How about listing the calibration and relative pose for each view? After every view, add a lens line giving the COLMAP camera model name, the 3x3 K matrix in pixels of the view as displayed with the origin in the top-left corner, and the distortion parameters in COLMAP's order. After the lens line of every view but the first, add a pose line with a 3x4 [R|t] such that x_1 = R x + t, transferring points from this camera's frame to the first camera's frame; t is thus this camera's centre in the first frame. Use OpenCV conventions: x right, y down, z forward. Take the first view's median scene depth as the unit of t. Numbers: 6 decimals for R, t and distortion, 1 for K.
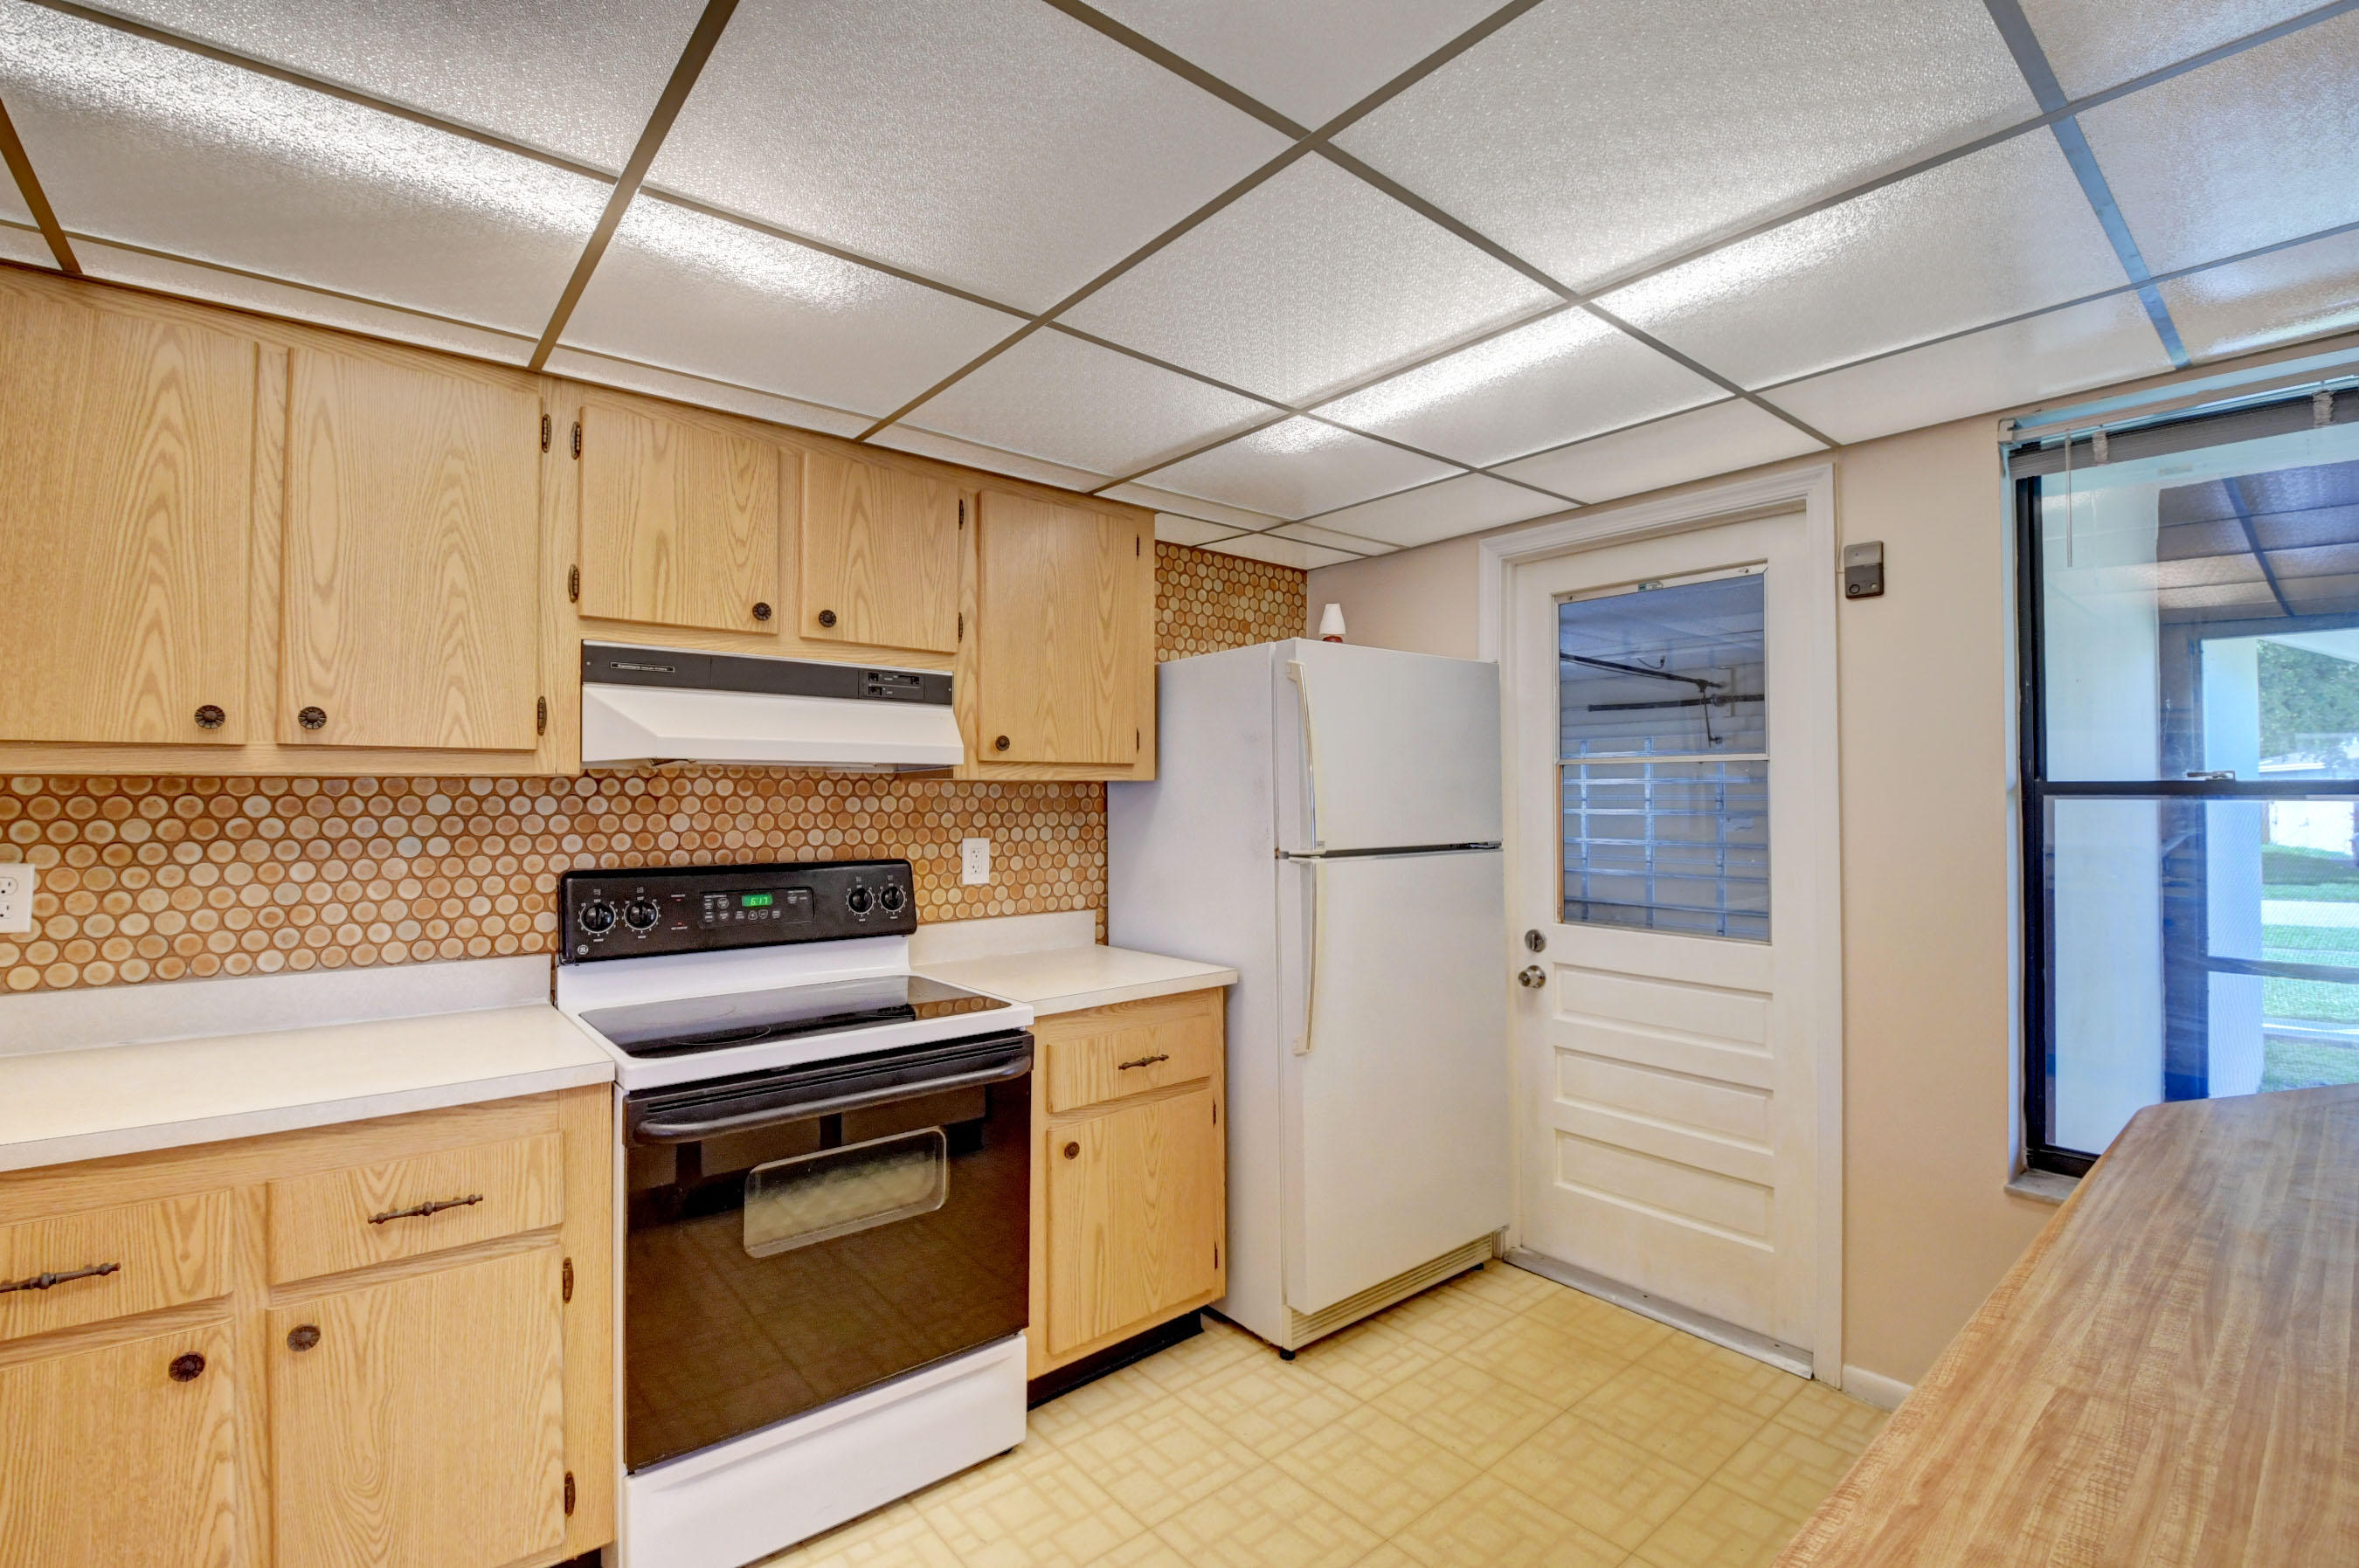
lens RADIAL K [[1032.5, 0, 1186.3], [0, 1032.5, 774.3], [0, 0, 1]] dist [0.000388, -0.016924]
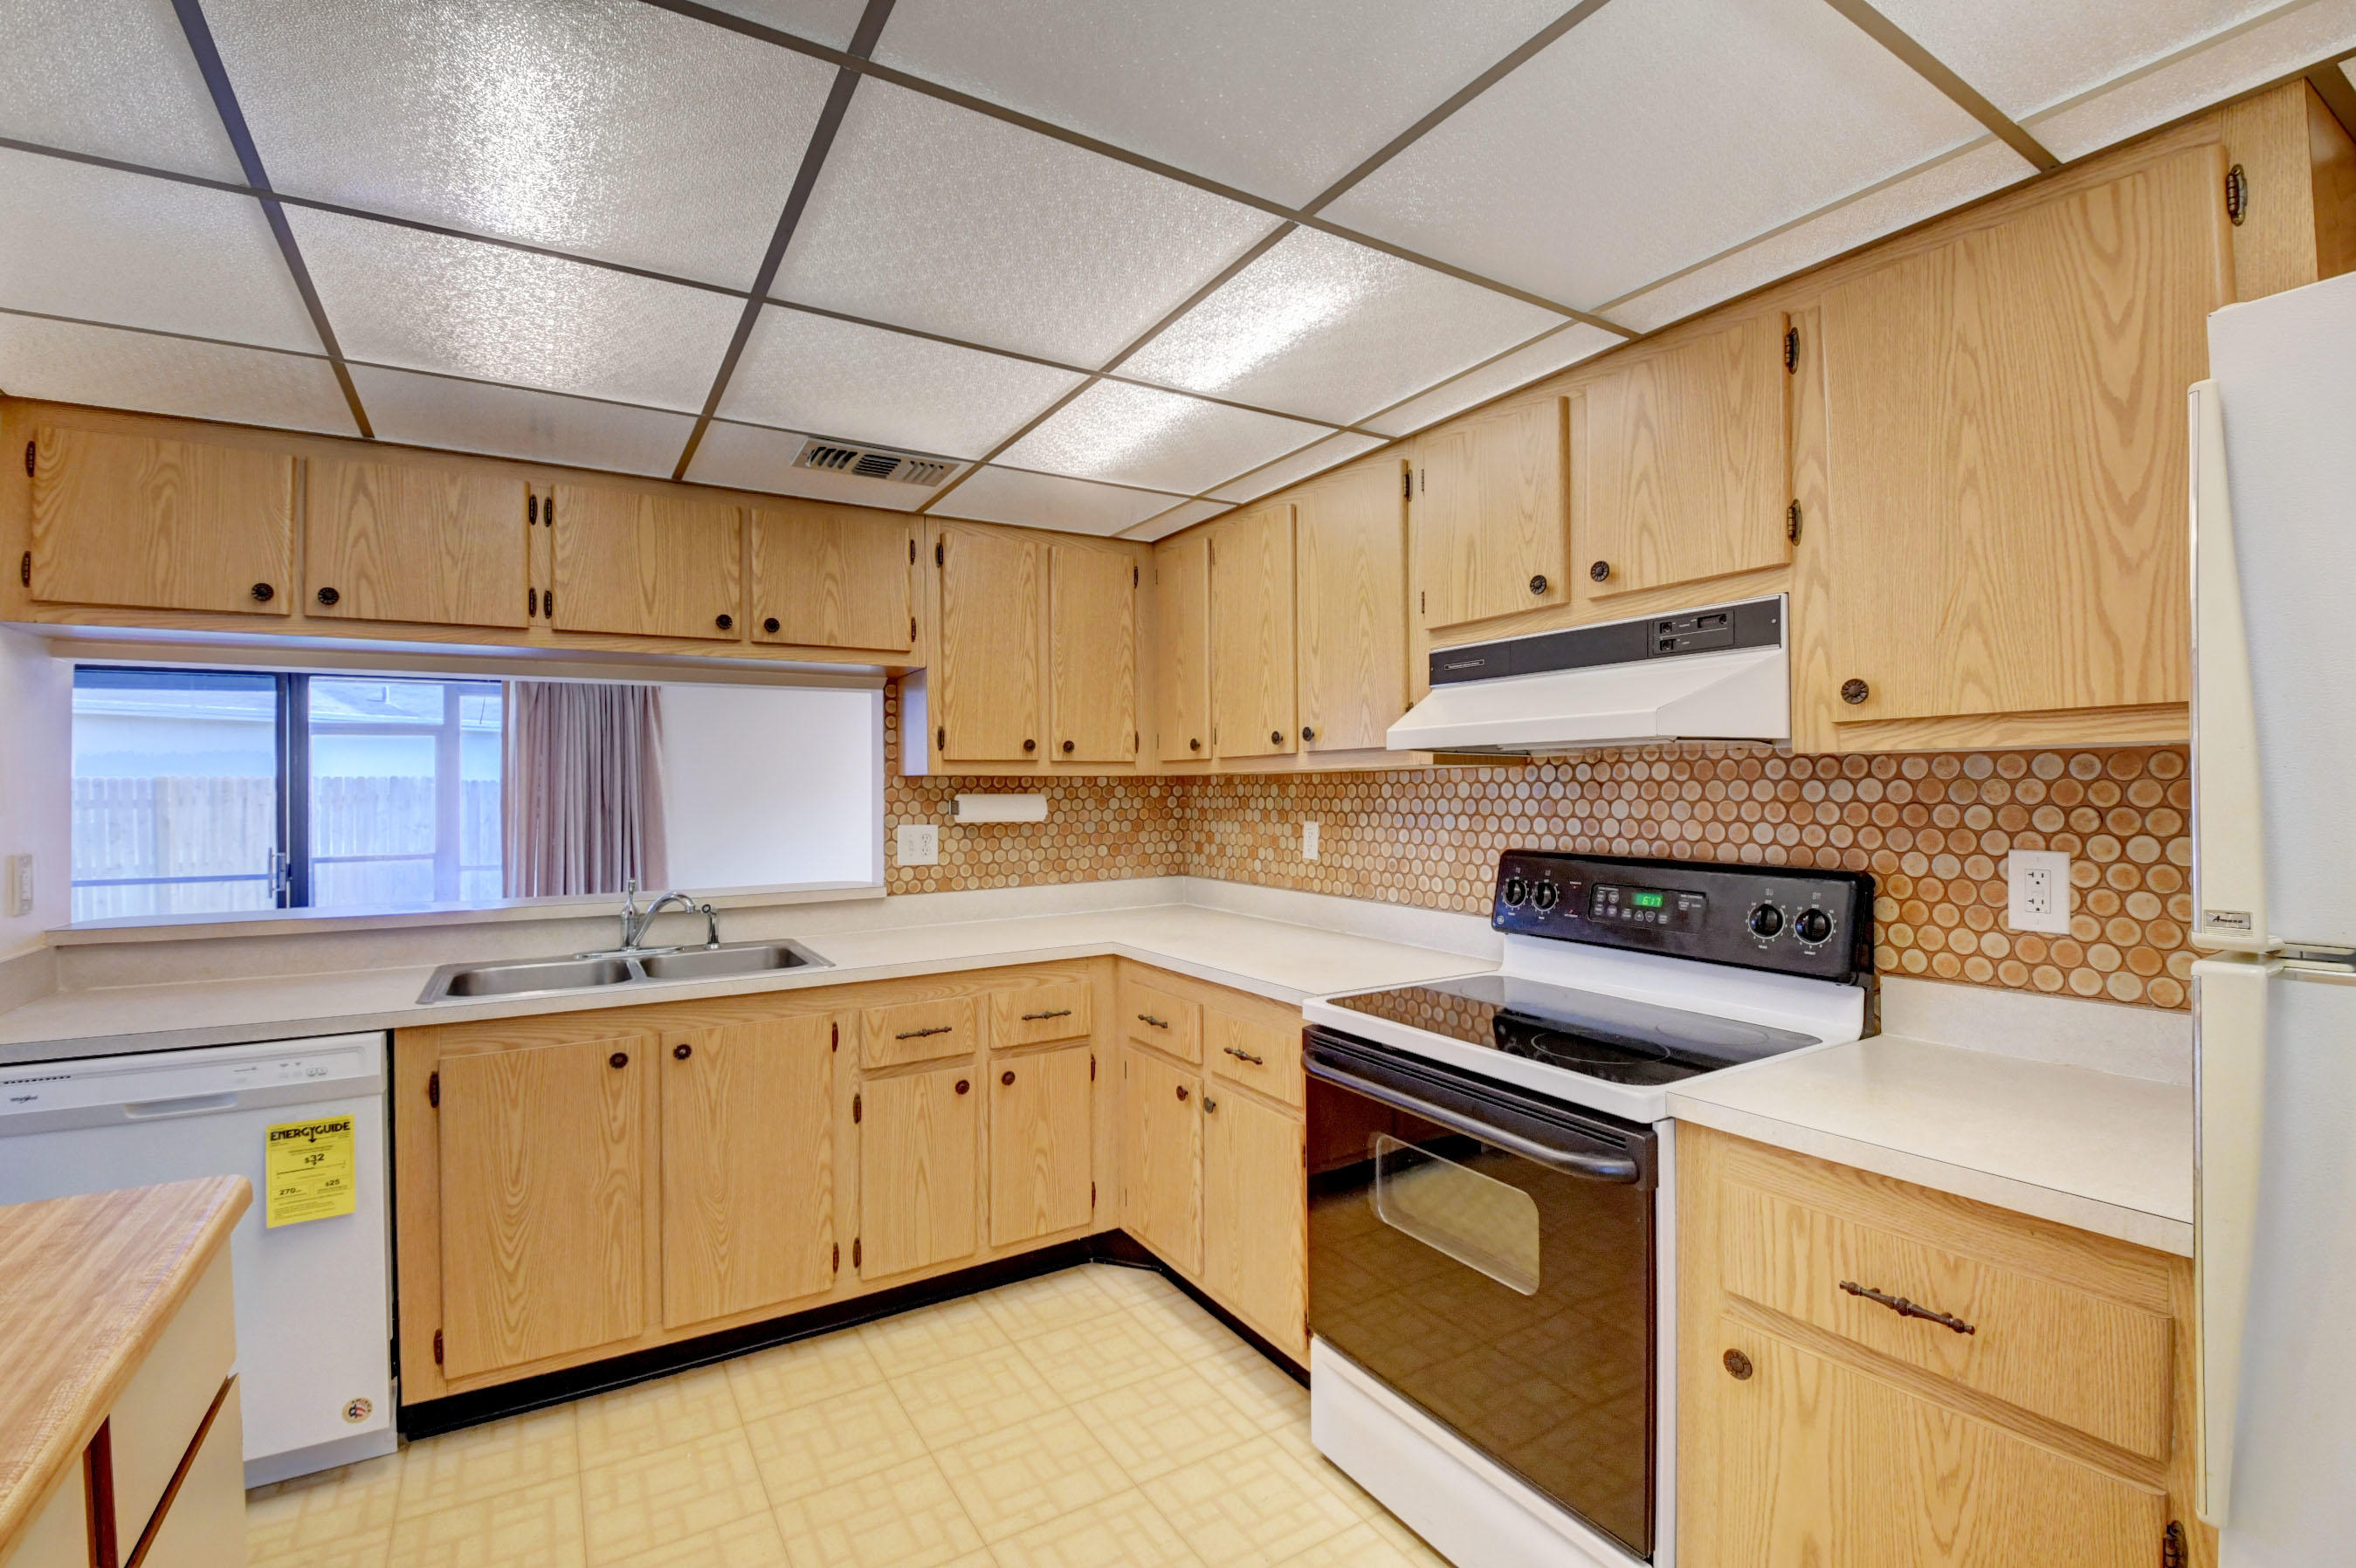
lens RADIAL K [[1031.2, 0, 1184.8], [0, 1031.2, 774.3], [0, 0, 1]] dist [0.000388, -0.016924]
pose [[-0.150933, -0.011633, -0.988476, 0.516240], [0.027871, 0.999483, -0.016018, 0.018866], [0.988151, -0.029968, -0.150531, 0.754245]]
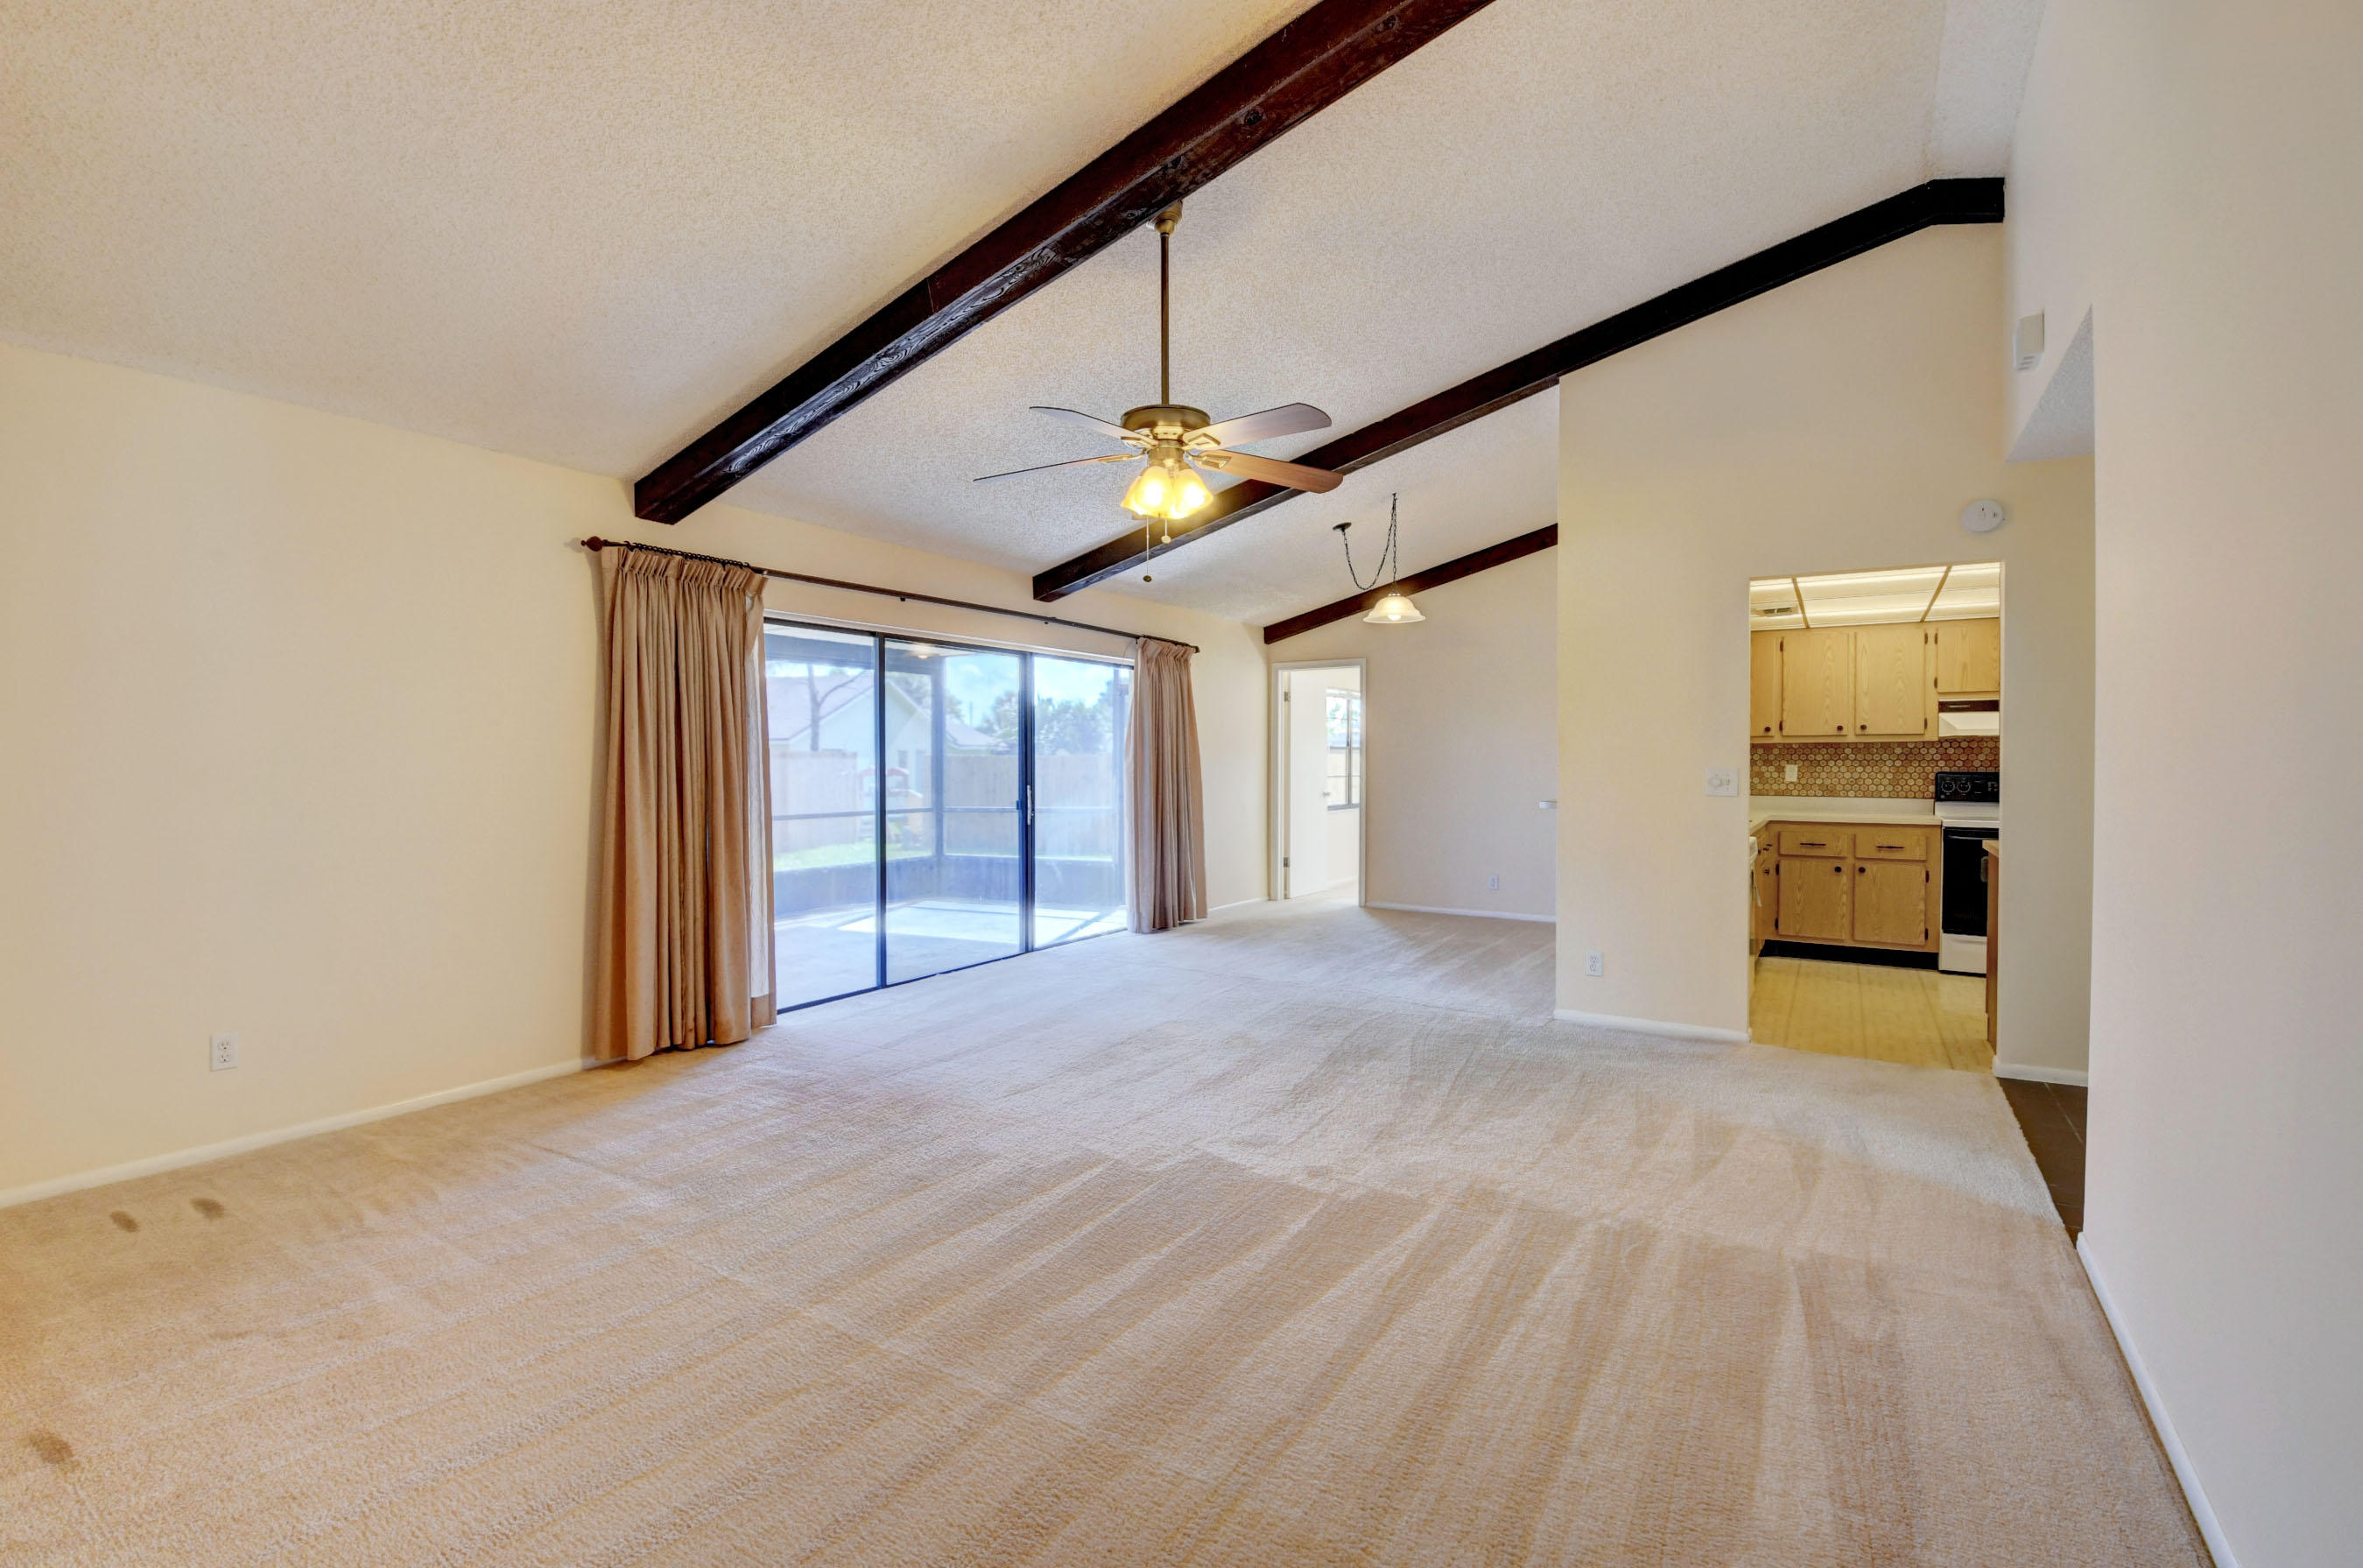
lens RADIAL K [[1034.3, 0, 1188.3], [0, 1034.3, 774.3], [0, 0, 1]] dist [0.000388, -0.016924]
pose [[0.299069, 0.017821, -0.954065, 1.534863], [0.024581, 0.999350, 0.026372, -0.032328], [0.953915, -0.031339, 0.298436, -1.896917]]
